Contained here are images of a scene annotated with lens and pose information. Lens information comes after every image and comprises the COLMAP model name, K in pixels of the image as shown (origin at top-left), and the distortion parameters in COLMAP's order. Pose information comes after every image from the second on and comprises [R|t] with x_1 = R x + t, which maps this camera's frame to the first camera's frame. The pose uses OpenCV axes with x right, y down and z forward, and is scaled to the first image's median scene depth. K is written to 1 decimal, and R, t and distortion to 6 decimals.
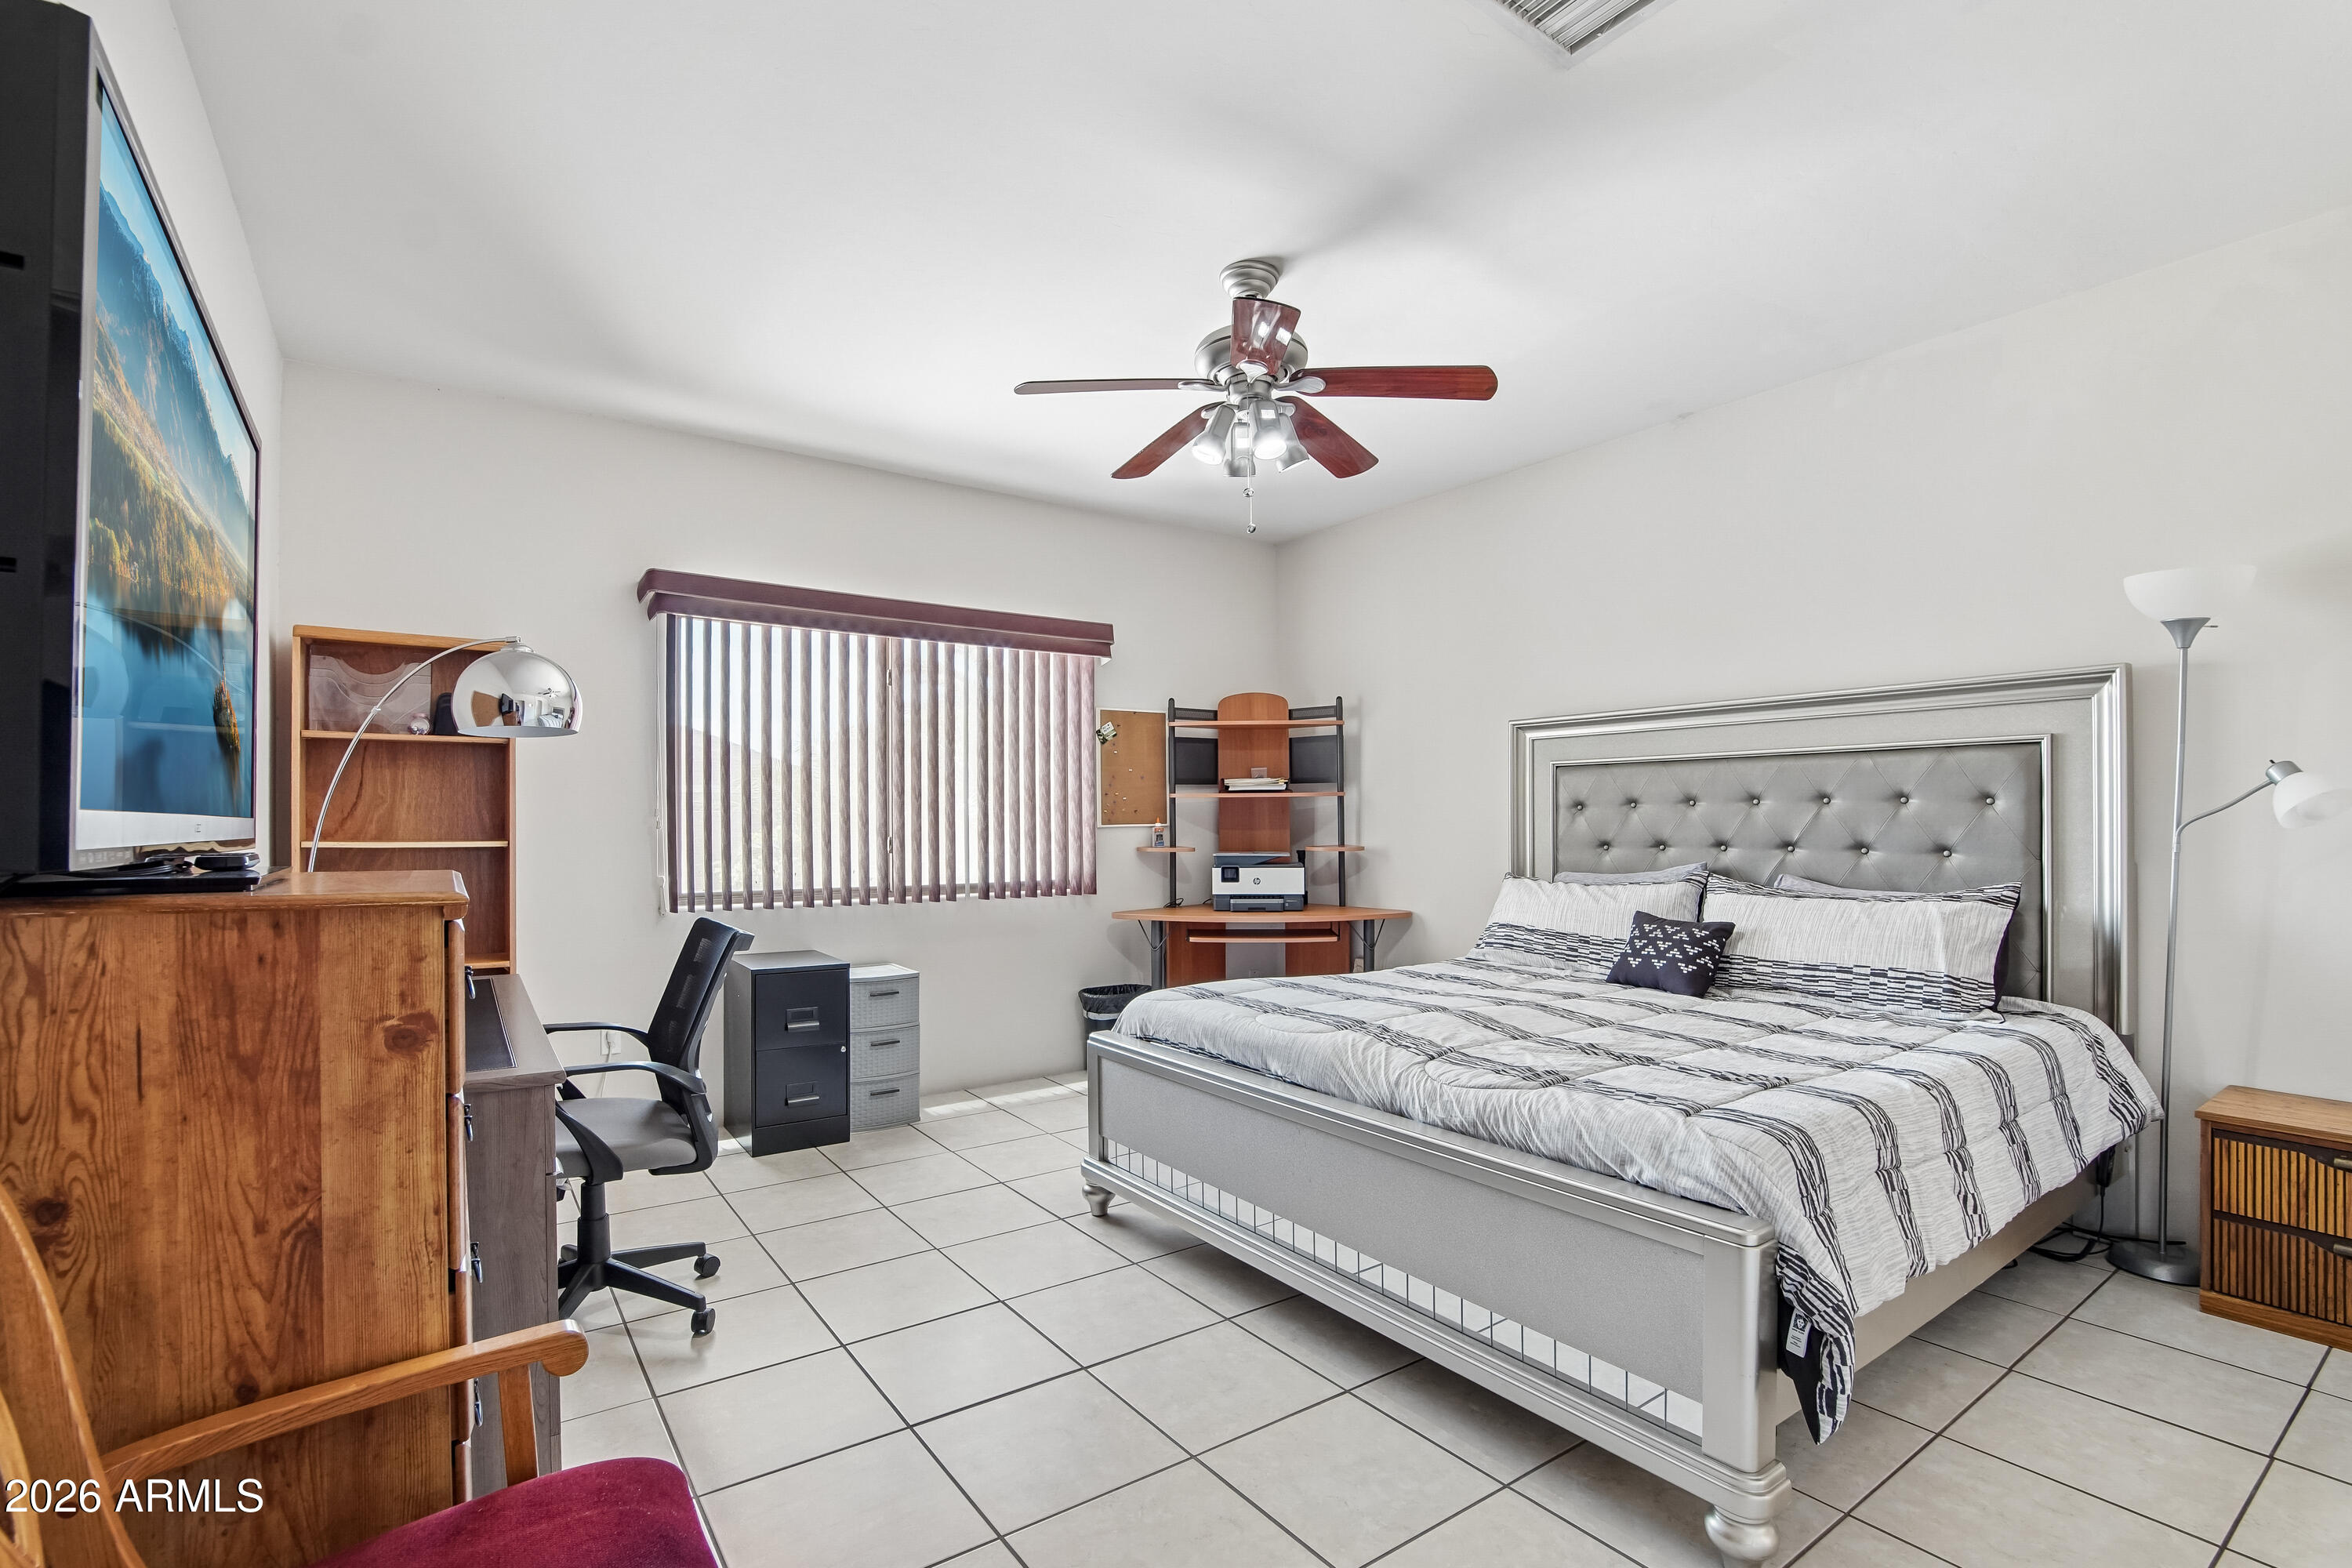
lens RADIAL K [[1085.0, 0, 1168.6], [0, 1085.0, 817.8], [0, 0, 1]] dist [-0.026154, 0.000386]
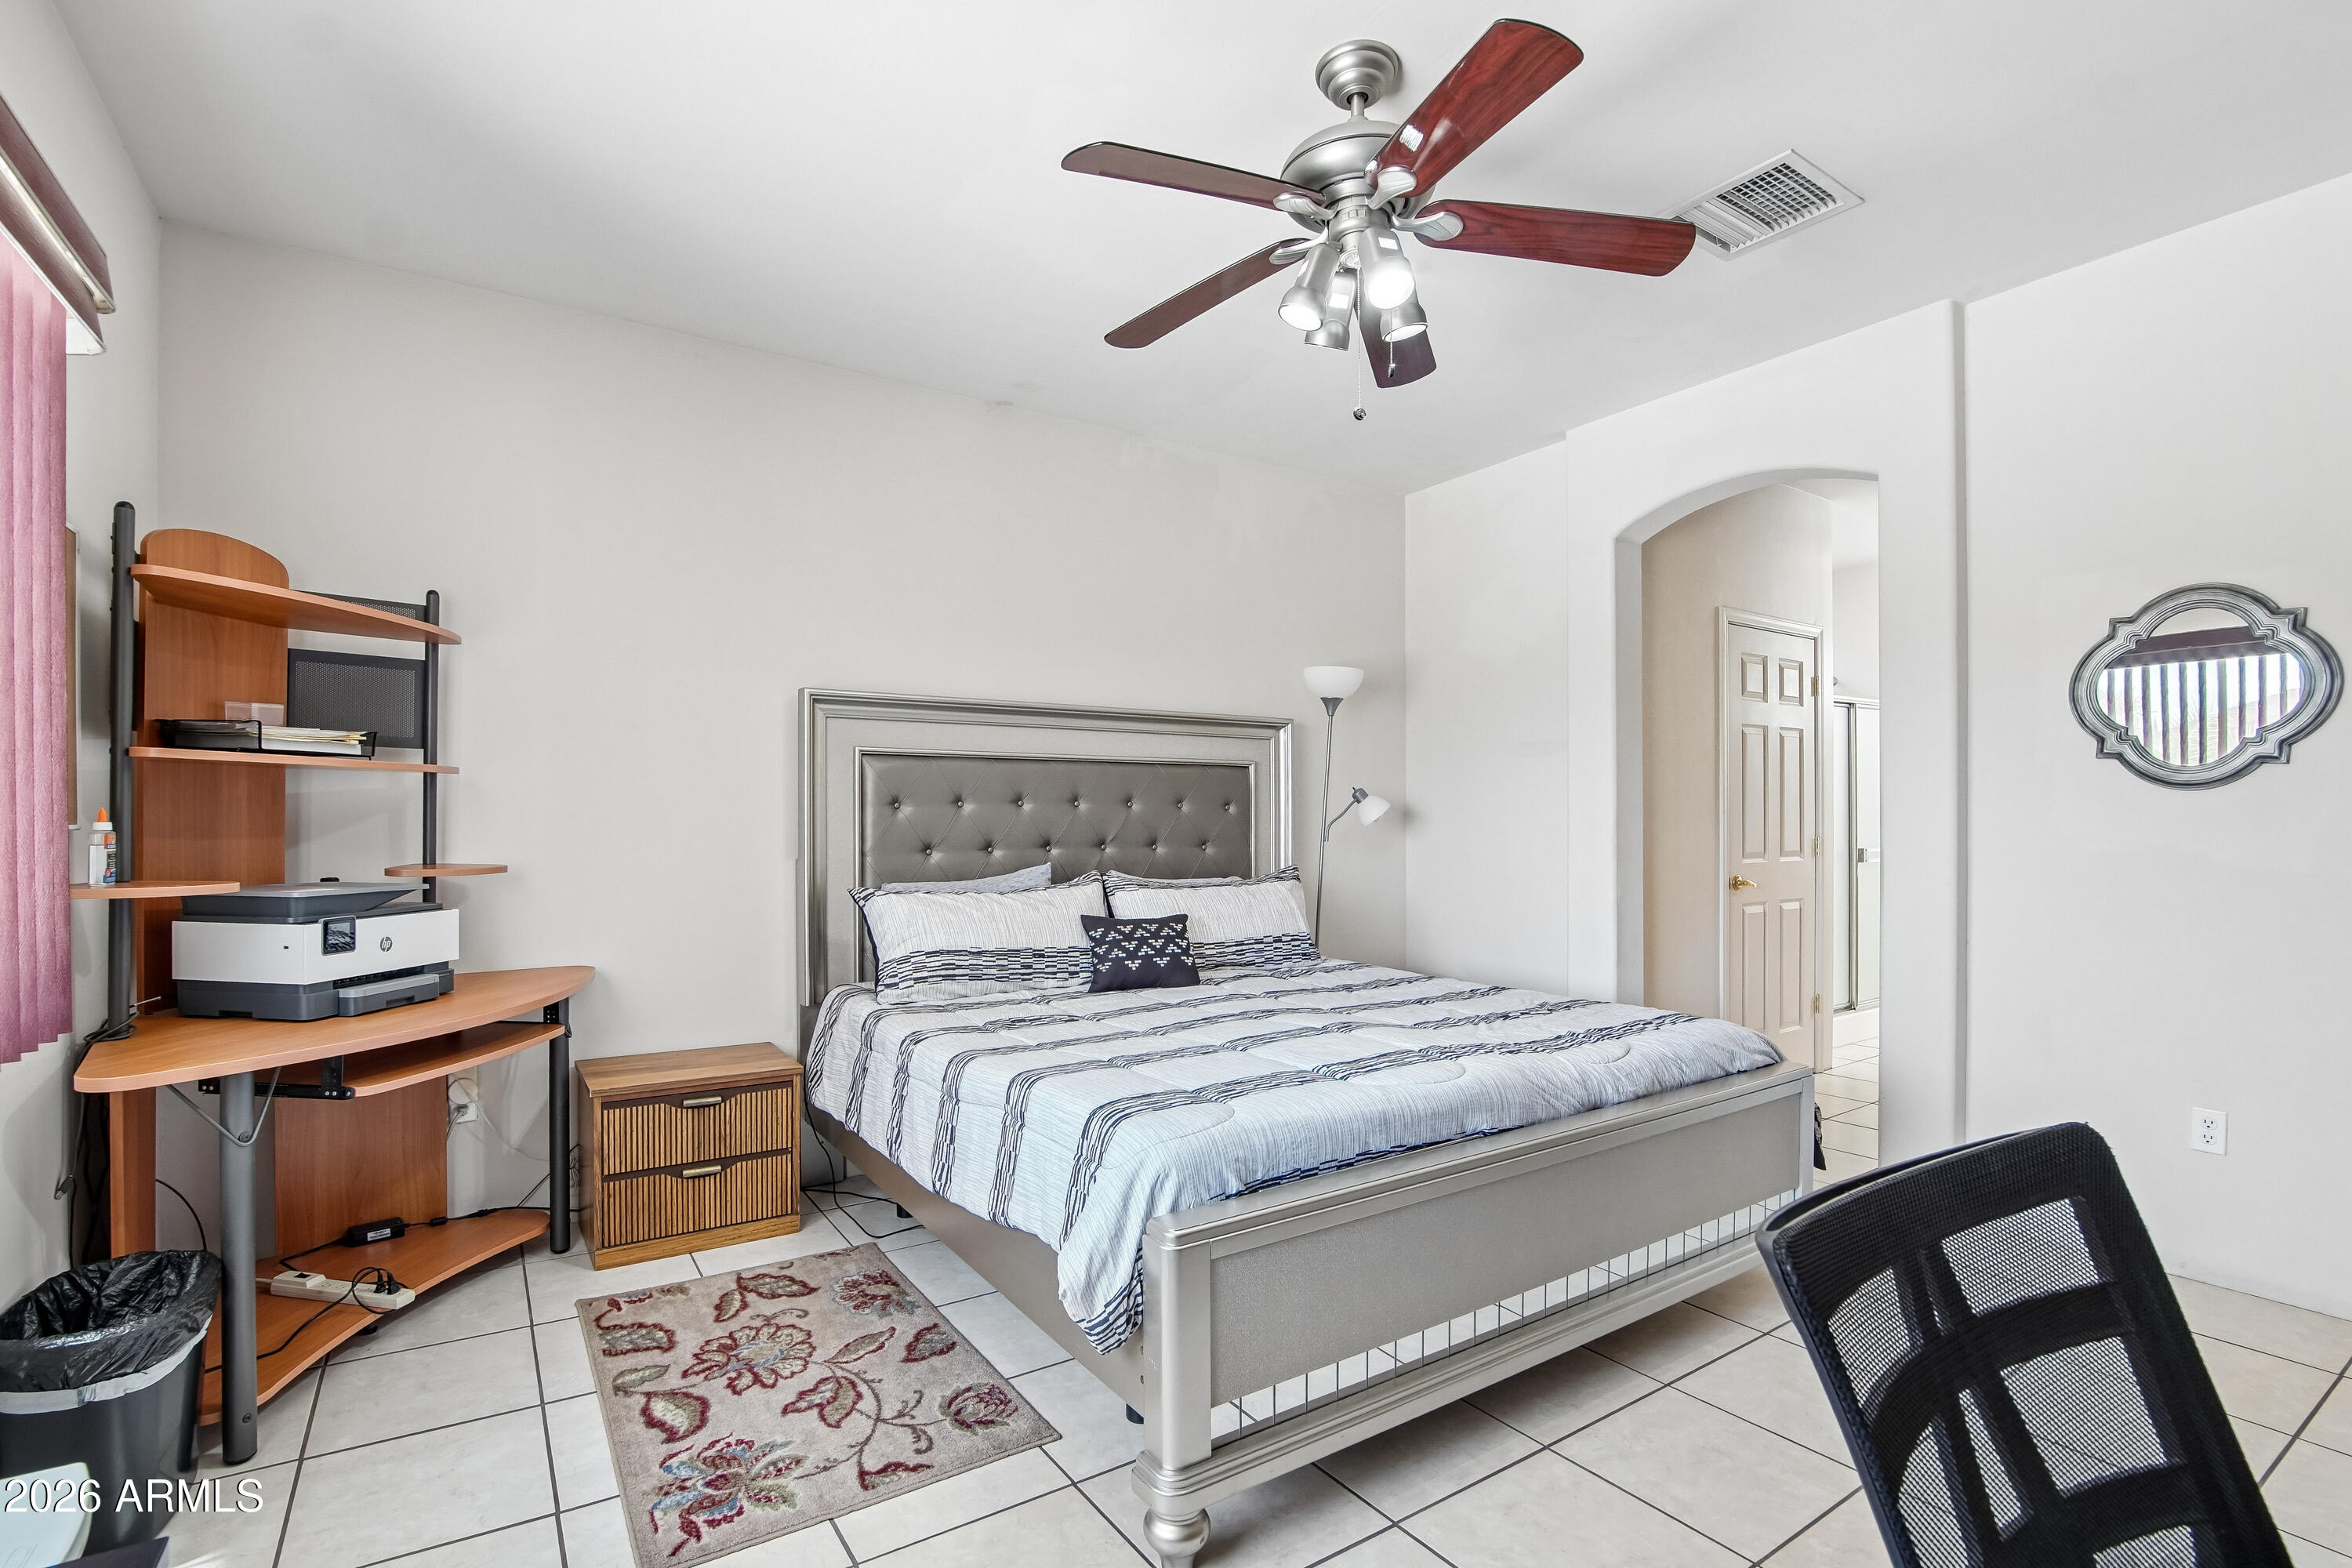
lens RADIAL K [[1085.0, 0, 1168.6], [0, 1085.0, 817.8], [0, 0, 1]] dist [-0.026154, 0.000386]
pose [[0.032675, 0.008011, 0.999434, -0.502036], [-0.002700, 0.999965, -0.007927, 0.006972], [-0.999462, -0.002439, 0.032695, 0.846483]]
